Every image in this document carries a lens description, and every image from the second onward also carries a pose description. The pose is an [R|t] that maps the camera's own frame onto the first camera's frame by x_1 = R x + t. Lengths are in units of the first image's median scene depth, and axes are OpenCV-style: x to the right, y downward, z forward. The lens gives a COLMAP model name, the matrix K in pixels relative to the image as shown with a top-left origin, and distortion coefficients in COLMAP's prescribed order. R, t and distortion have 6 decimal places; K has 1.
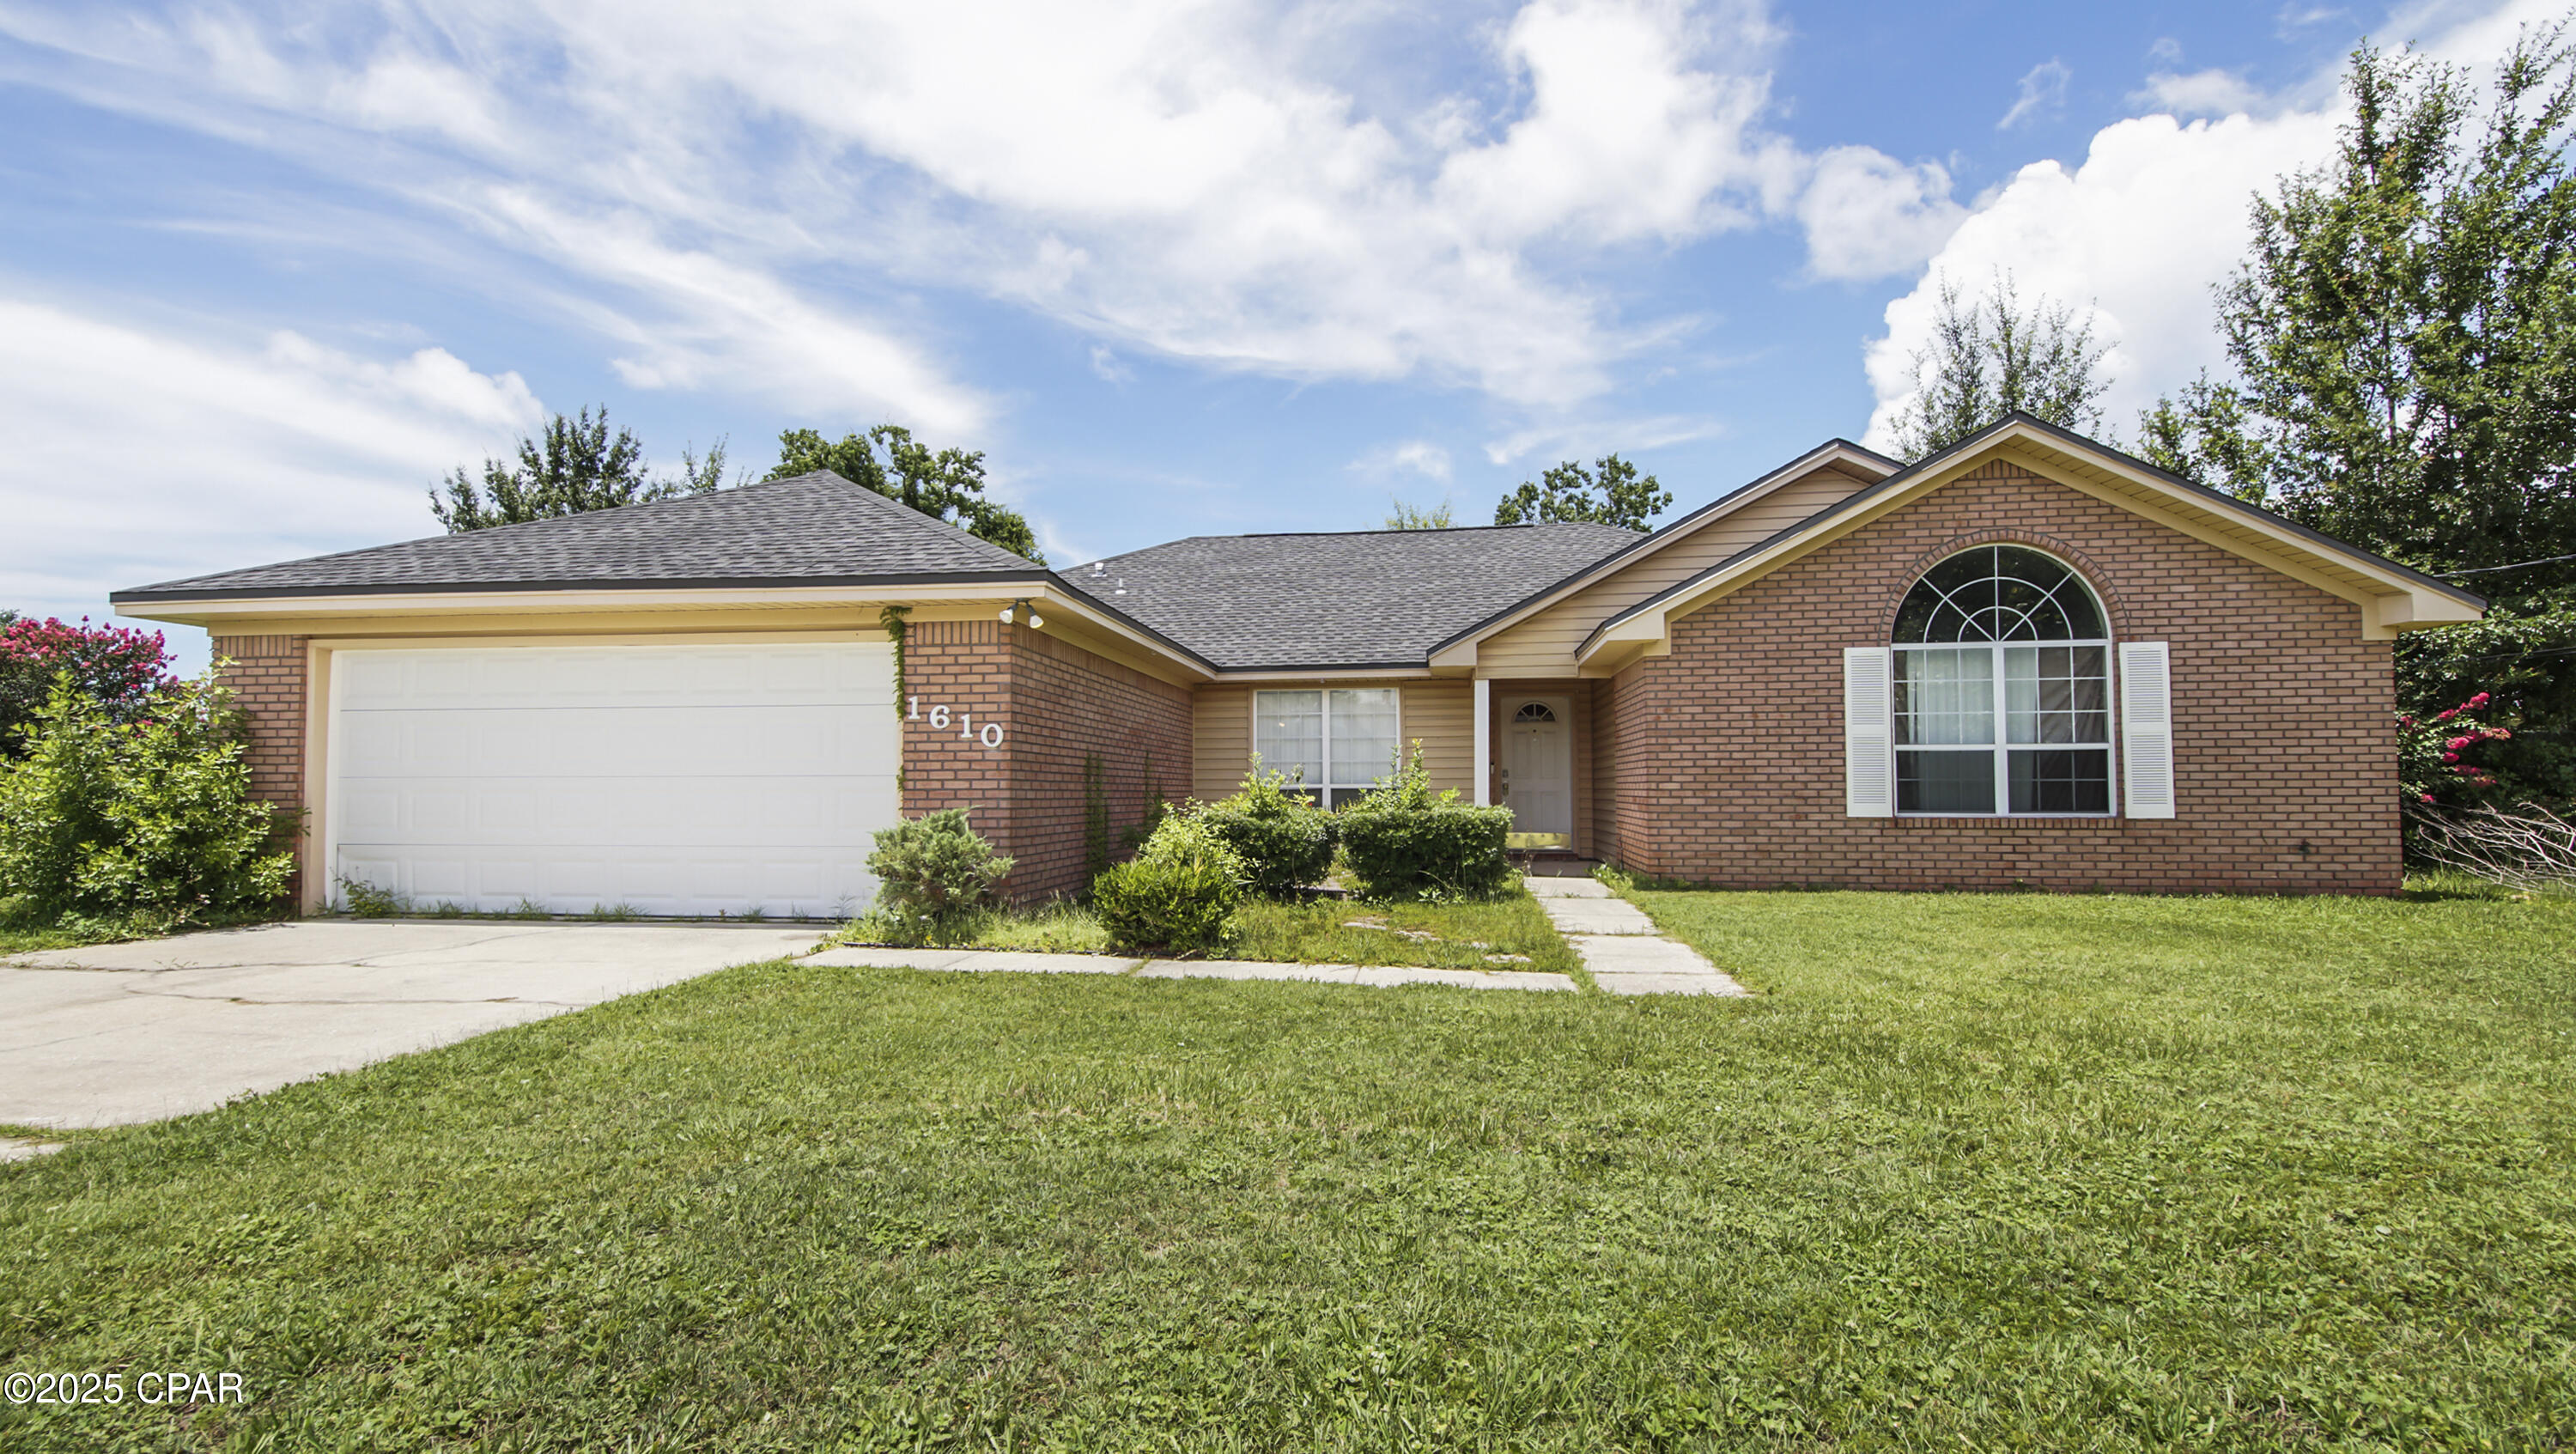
lens RADIAL K [[1130.3, 0, 1254.7], [0, 1130.3, 746.1], [0, 0, 1]] dist [0.022552, -0.000241]
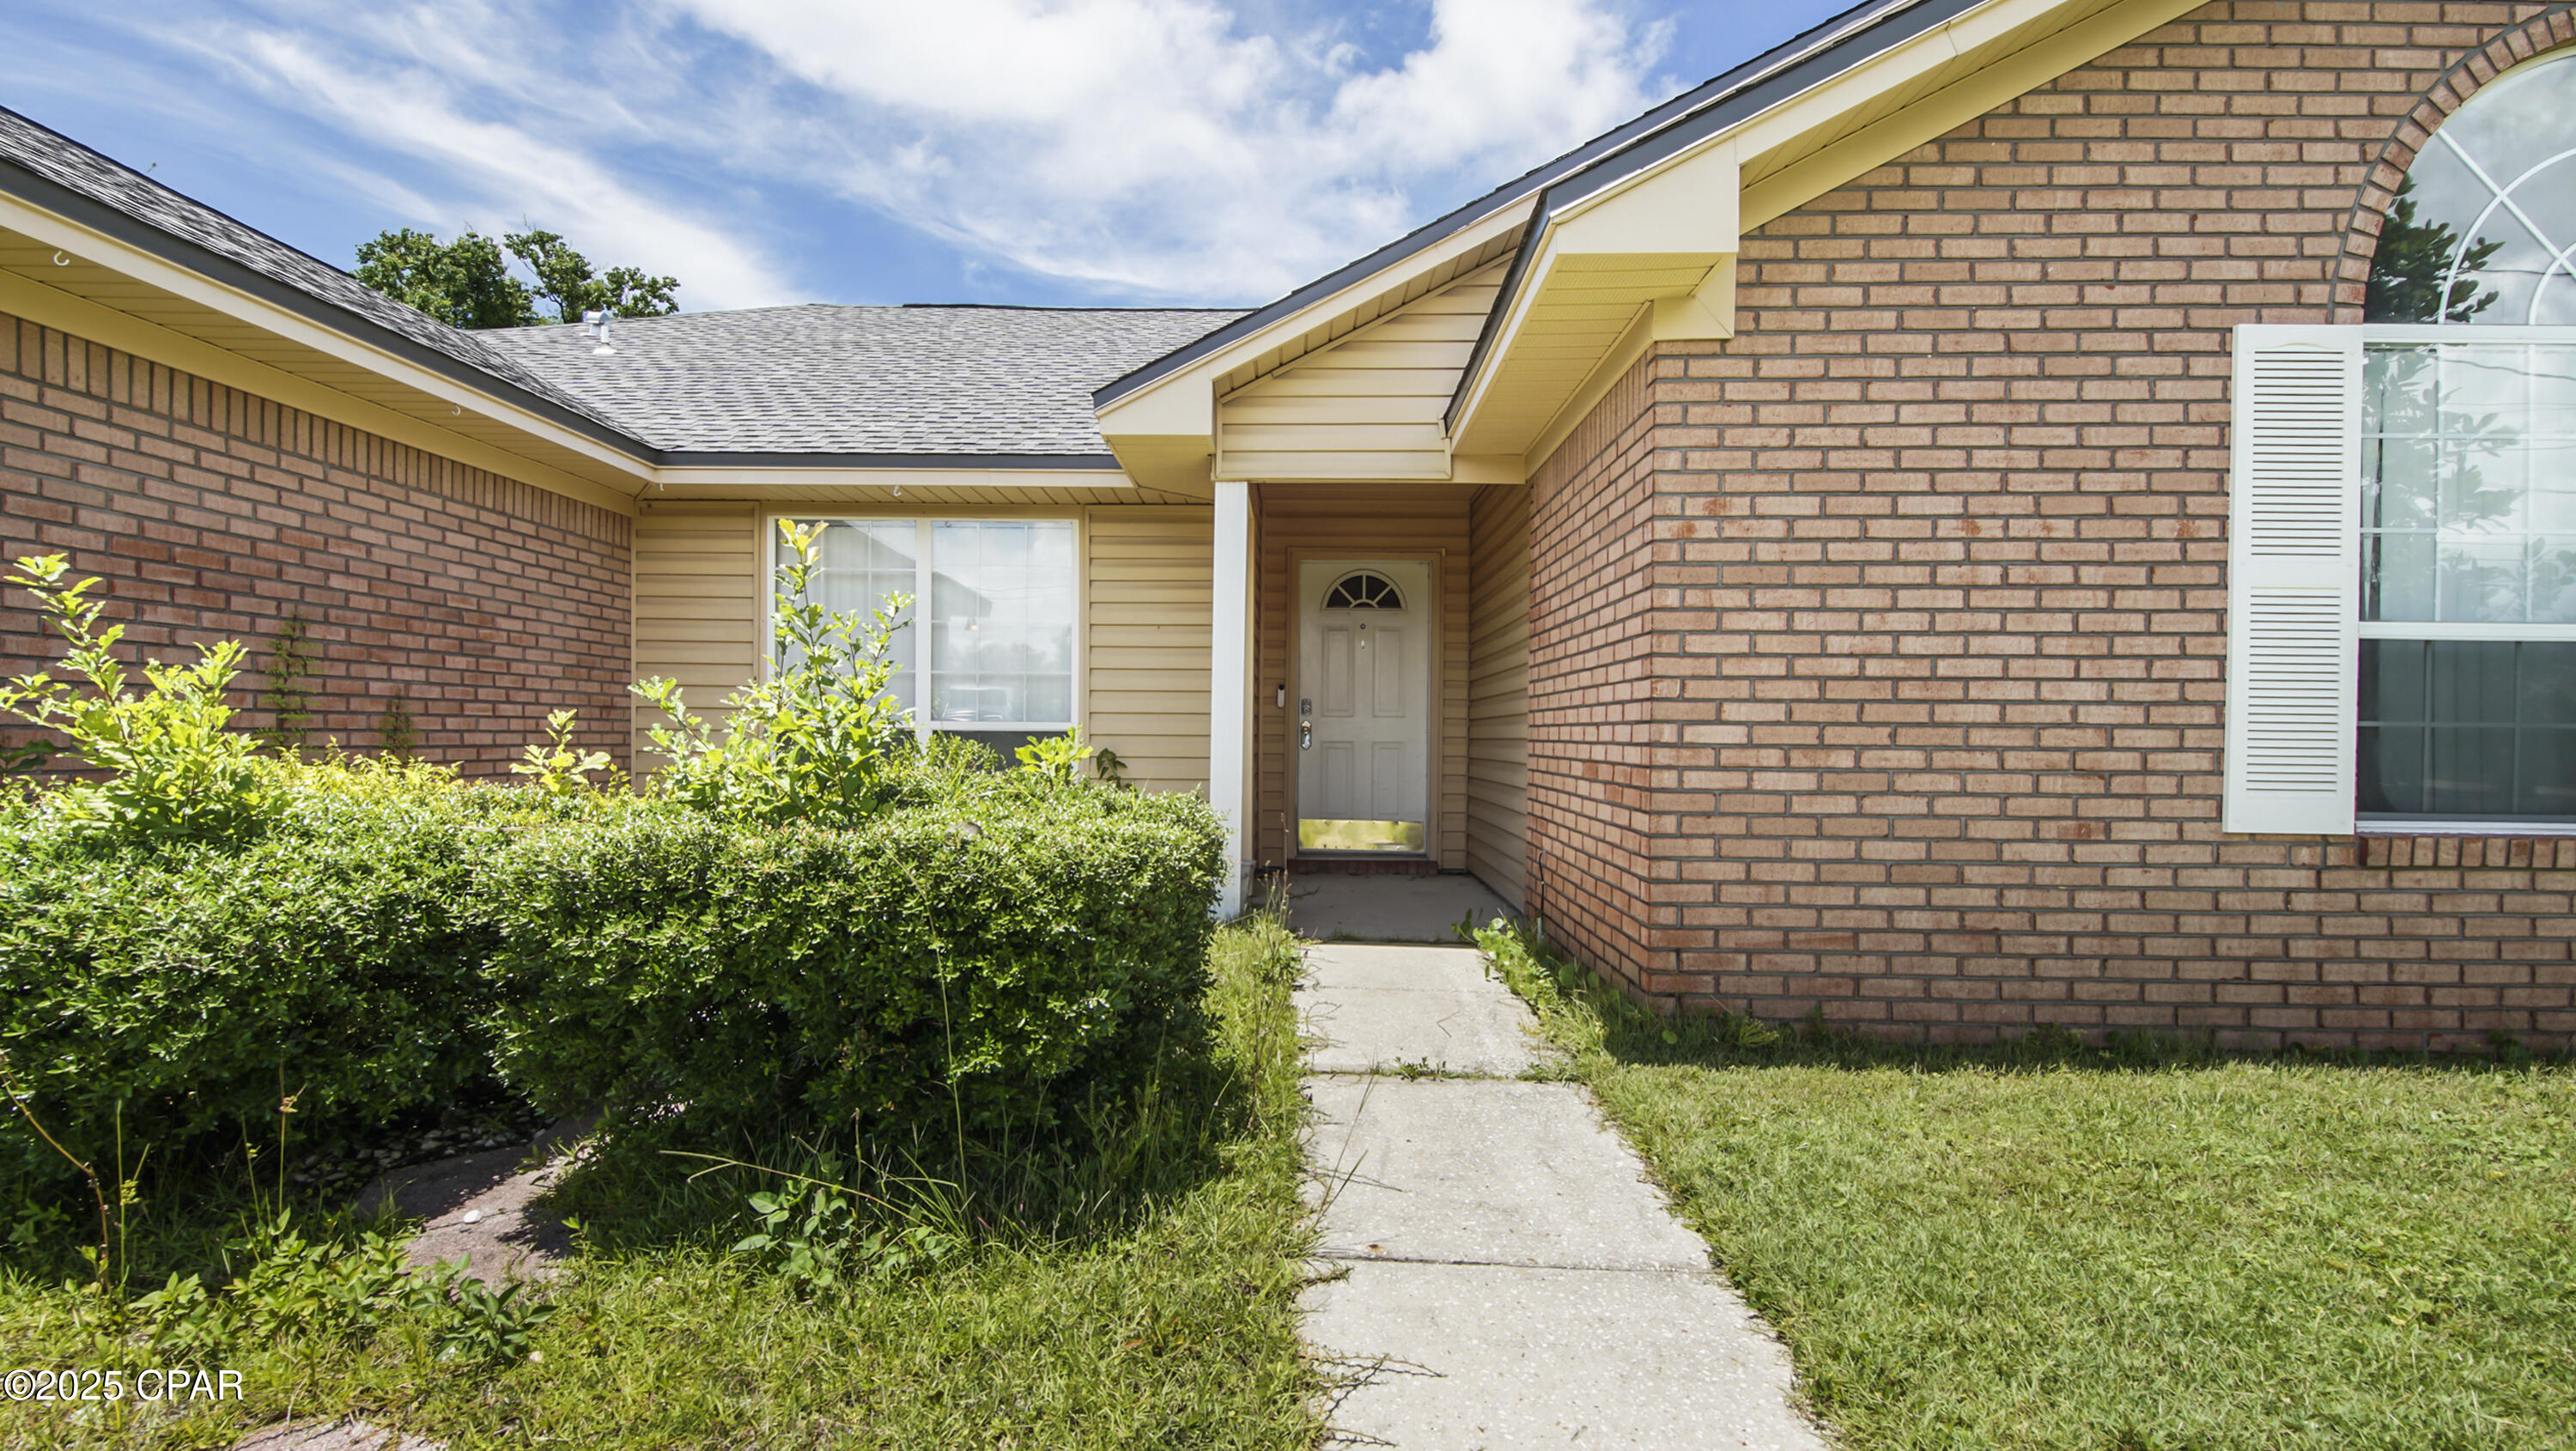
lens RADIAL K [[1130.1, 0, 1254.7], [0, 1130.1, 744.6], [0, 0, 1]] dist [0.022552, -0.000241]
pose [[0.993247, 0.011023, 0.115494, 0.133053], [-0.016867, 0.998619, 0.049746, 0.016378], [-0.114786, -0.051358, 0.992062, 0.469819]]
